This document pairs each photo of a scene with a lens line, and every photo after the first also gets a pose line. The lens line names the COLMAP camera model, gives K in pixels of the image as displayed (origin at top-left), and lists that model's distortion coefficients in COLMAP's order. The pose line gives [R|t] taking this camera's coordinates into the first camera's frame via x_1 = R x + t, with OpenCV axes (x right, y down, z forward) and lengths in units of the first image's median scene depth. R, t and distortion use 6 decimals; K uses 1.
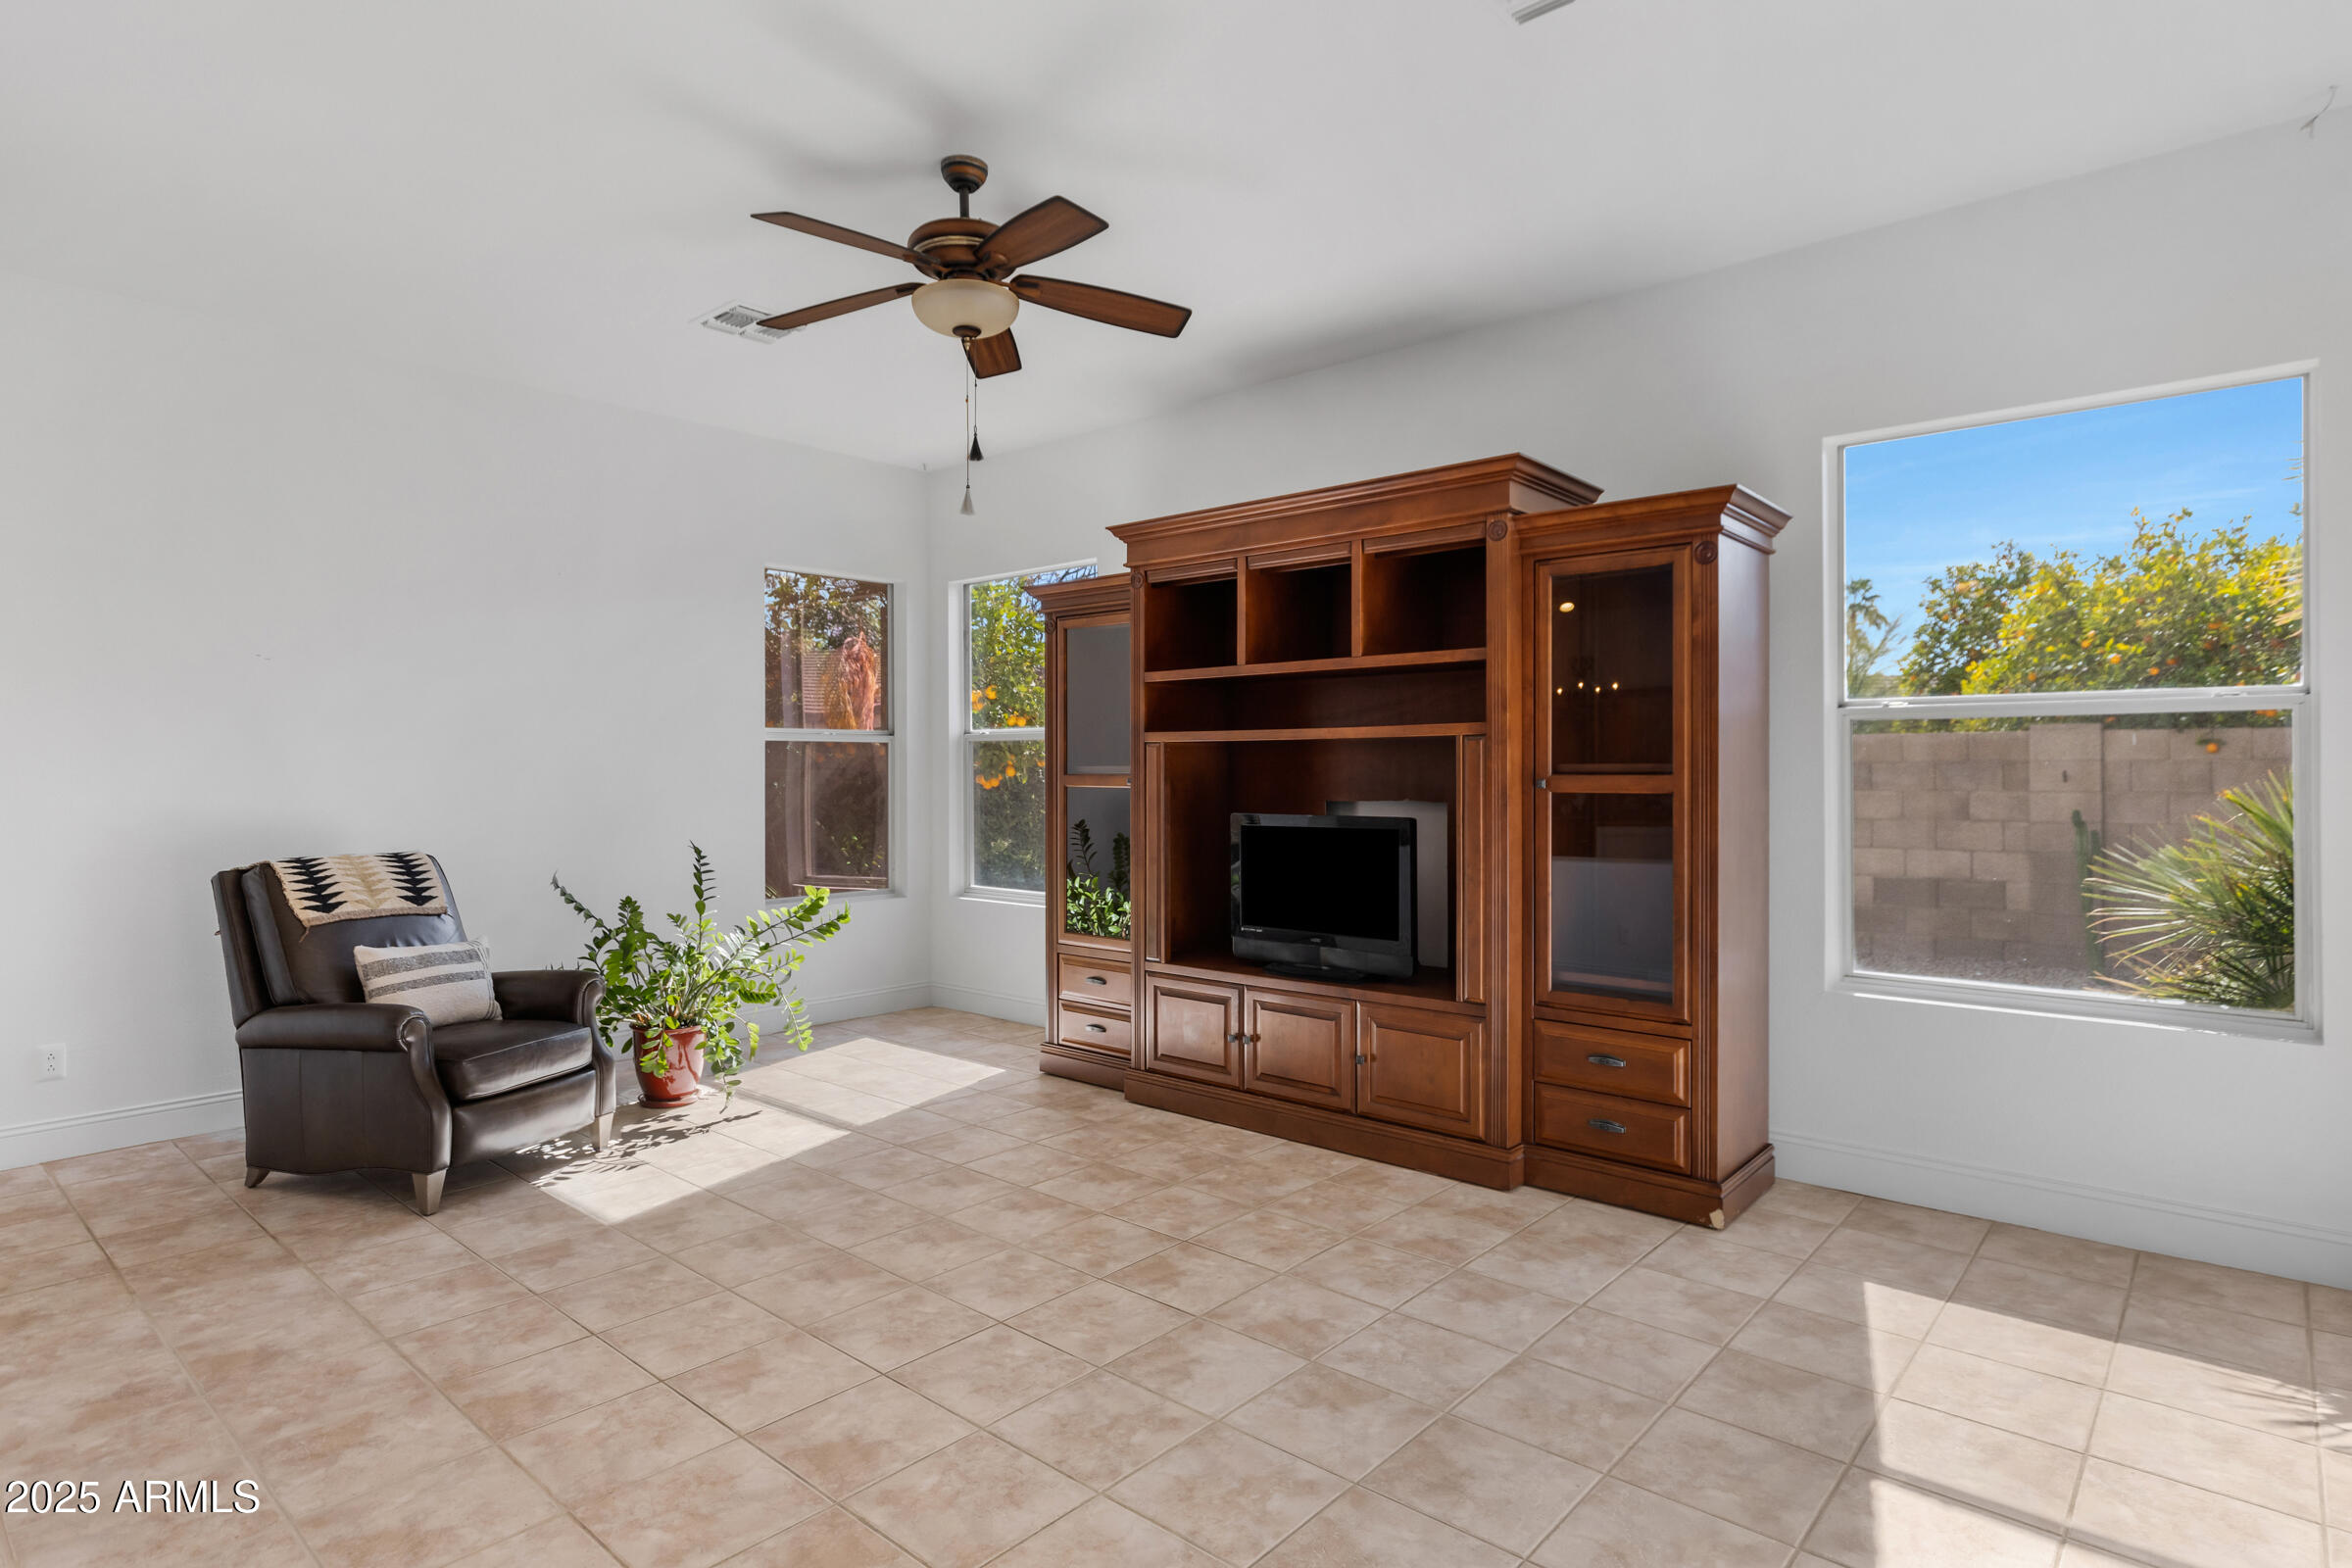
lens RADIAL K [[1265.8, 0, 1184.5], [0, 1265.8, 765.2], [0, 0, 1]] dist [0.000548, -0.000658]
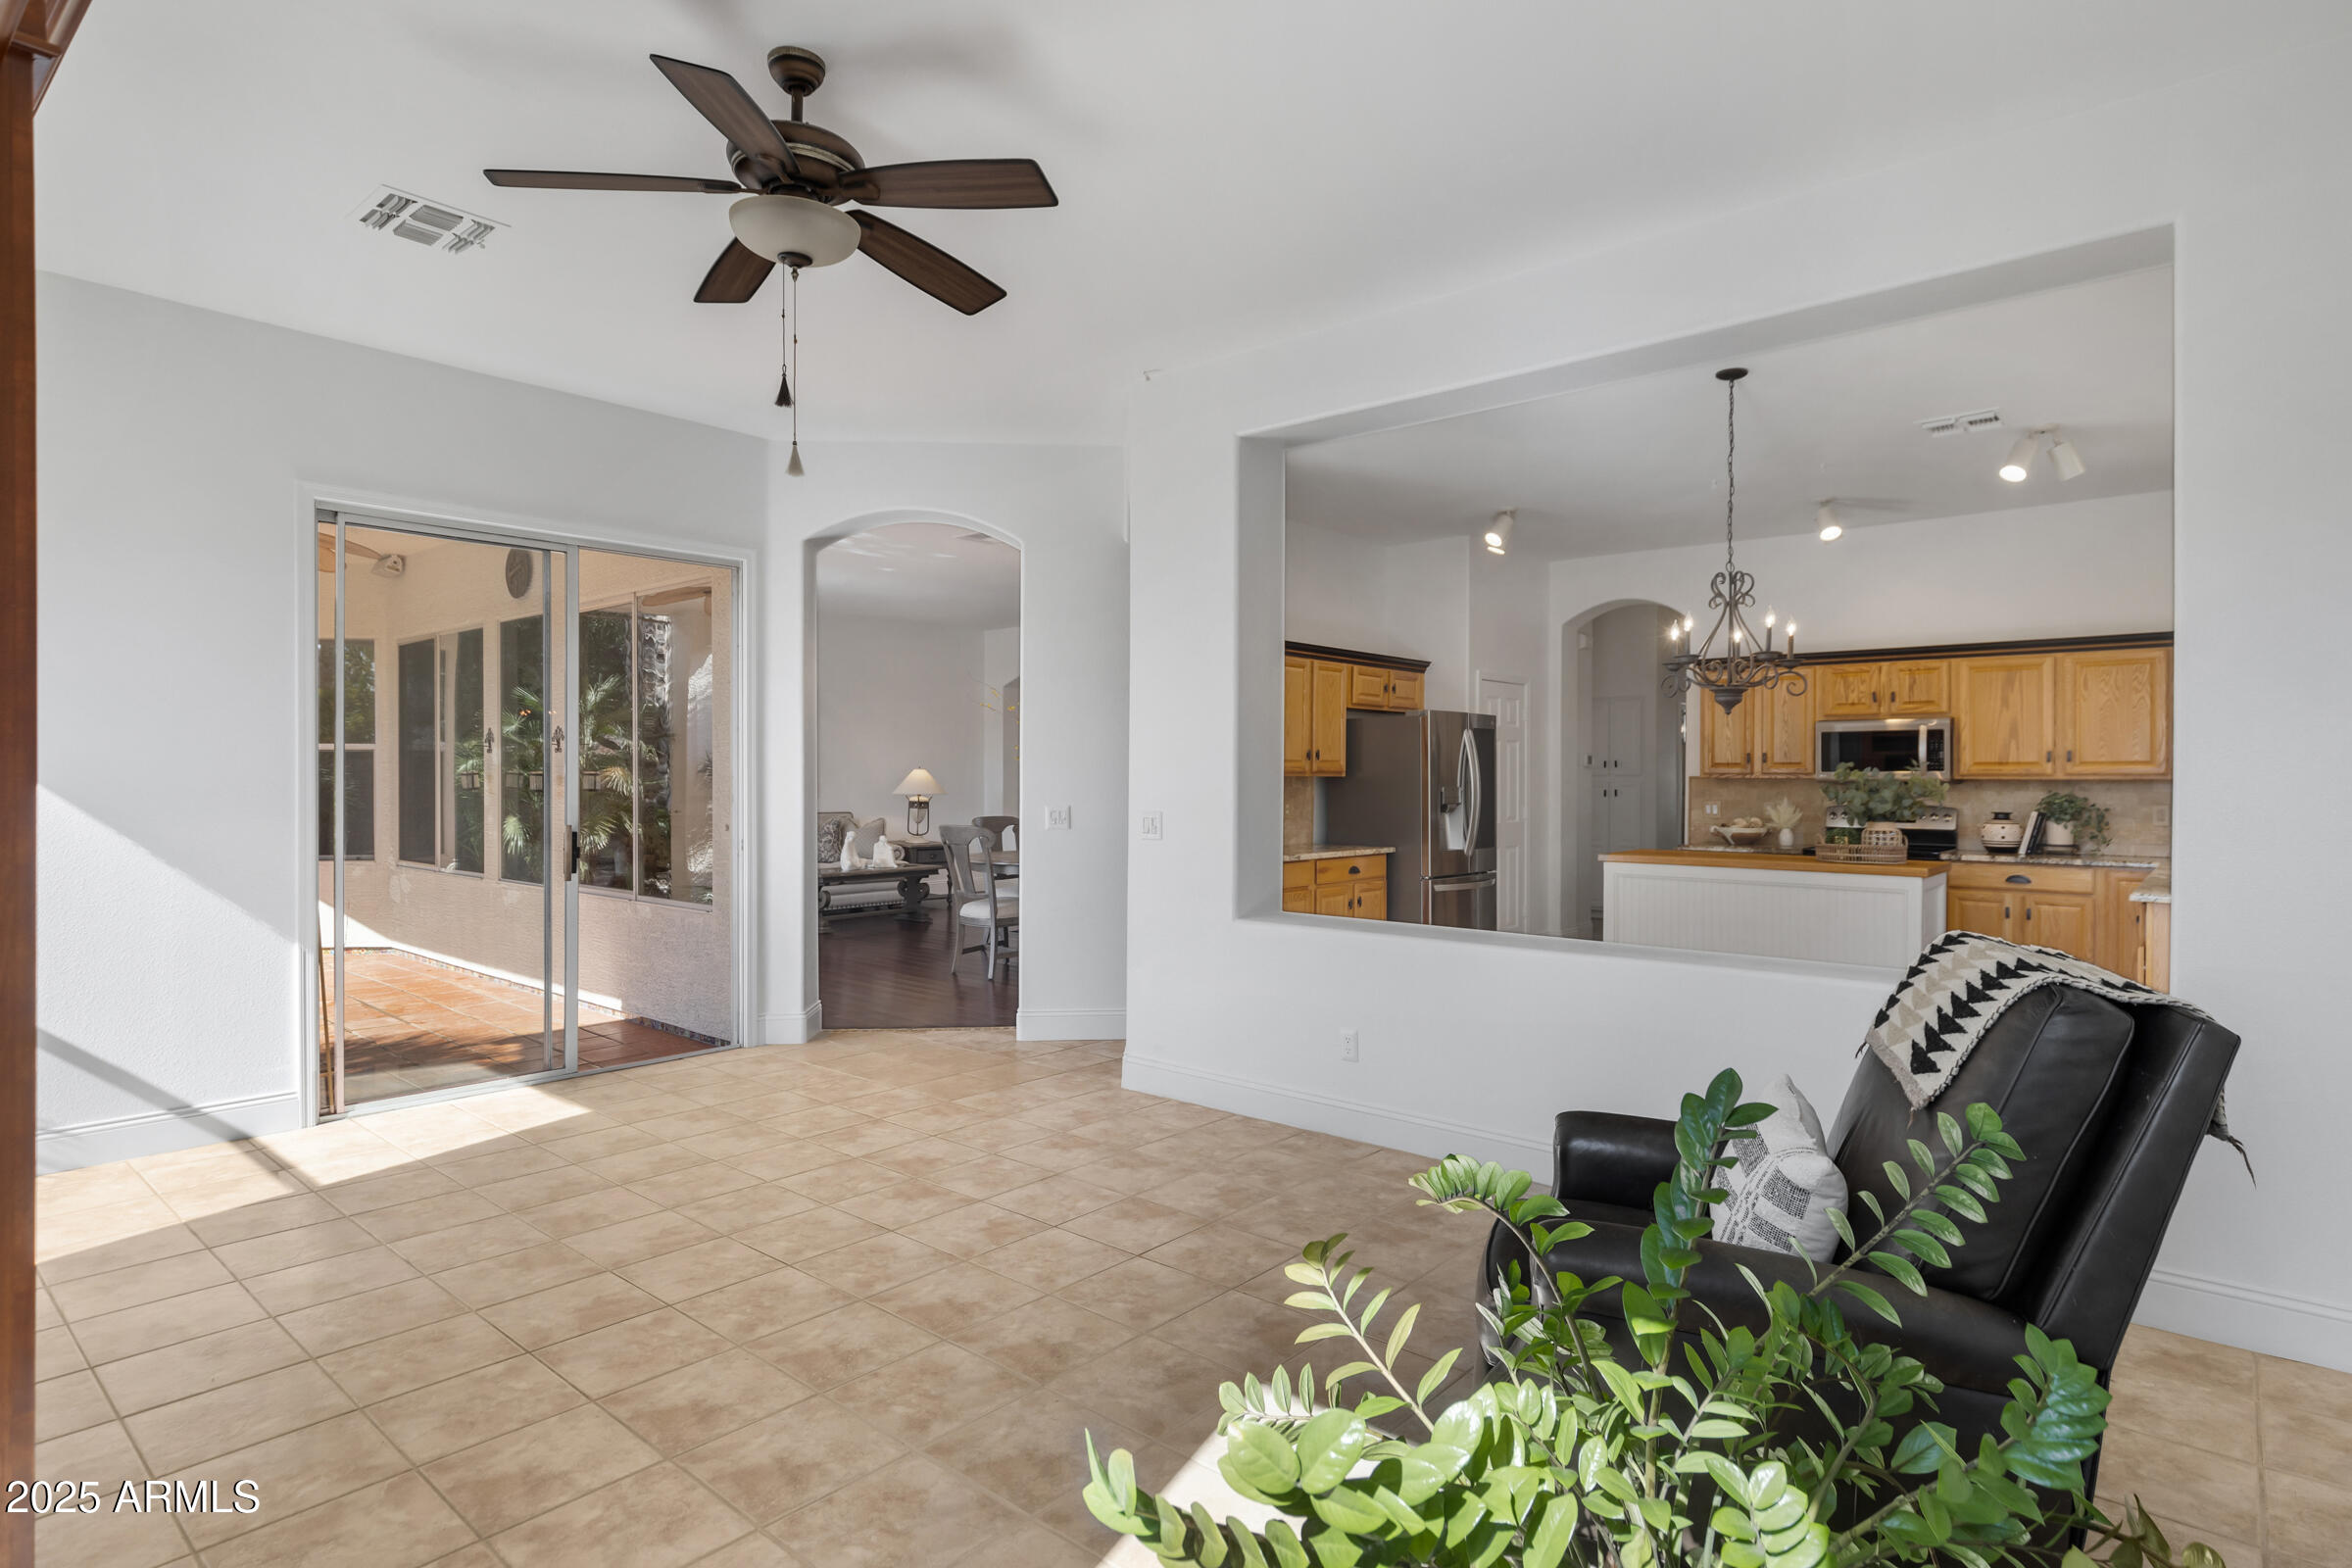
lens RADIAL K [[1224.7, 0, 1176.0], [0, 1224.7, 784.0], [0, 0, 1]] dist [0.000661, 0.000040]
pose [[-0.999975, 0.001706, -0.006805, -0.459870], [0.001694, 0.999997, 0.001757, 0.006972], [0.006808, 0.001746, -0.999975, 1.991388]]
